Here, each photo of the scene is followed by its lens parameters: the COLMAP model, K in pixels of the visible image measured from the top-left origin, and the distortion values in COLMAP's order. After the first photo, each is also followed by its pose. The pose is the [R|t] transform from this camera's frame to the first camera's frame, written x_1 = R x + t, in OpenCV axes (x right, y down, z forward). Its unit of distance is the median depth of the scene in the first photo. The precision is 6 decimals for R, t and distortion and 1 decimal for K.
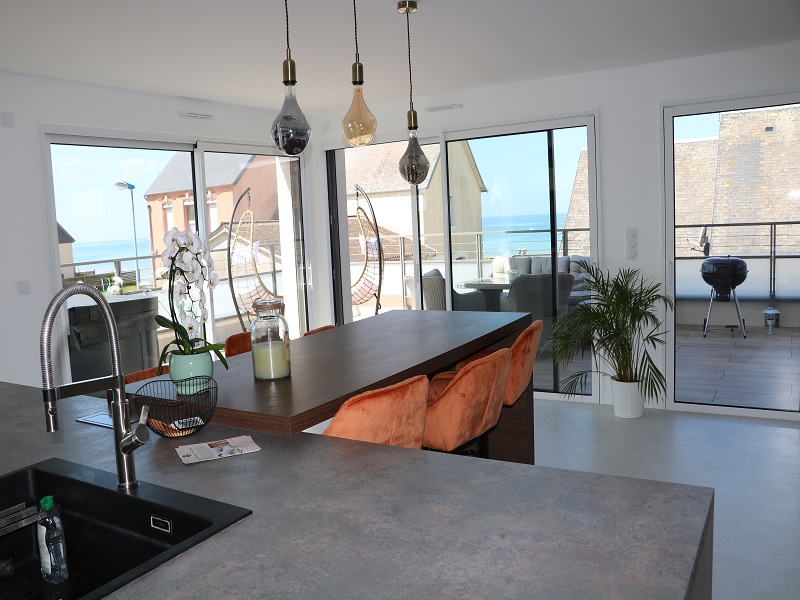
lens RADIAL K [[676.0, 0, 402.8], [0, 676.0, 293.9], [0, 0, 1]] dist [-0.196711, 0.196090]
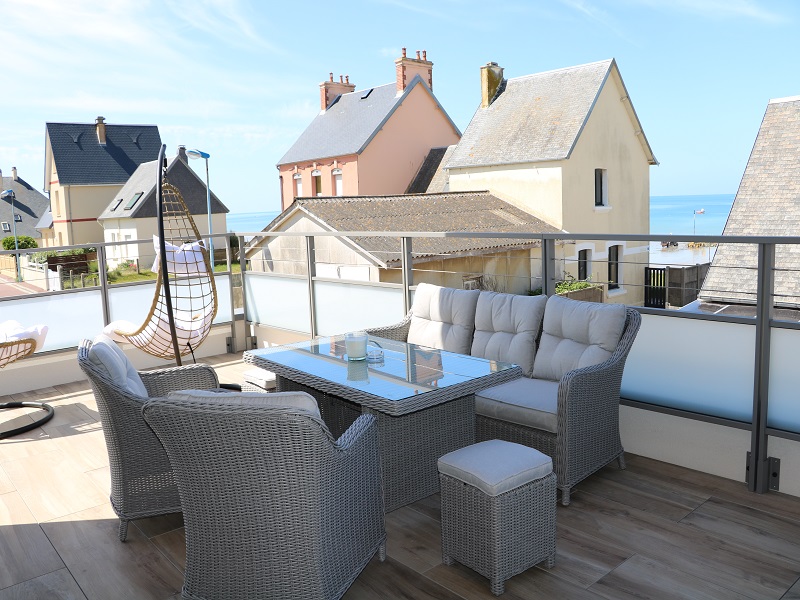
lens RADIAL K [[676.0, 0, 402.8], [0, 676.0, 293.9], [0, 0, 1]] dist [-0.196711, 0.196090]
pose [[0.951228, 0.056037, -0.303356, 0.084046], [-0.043740, 0.997928, 0.047186, -0.021817], [0.305371, -0.031616, 0.951708, 0.159349]]
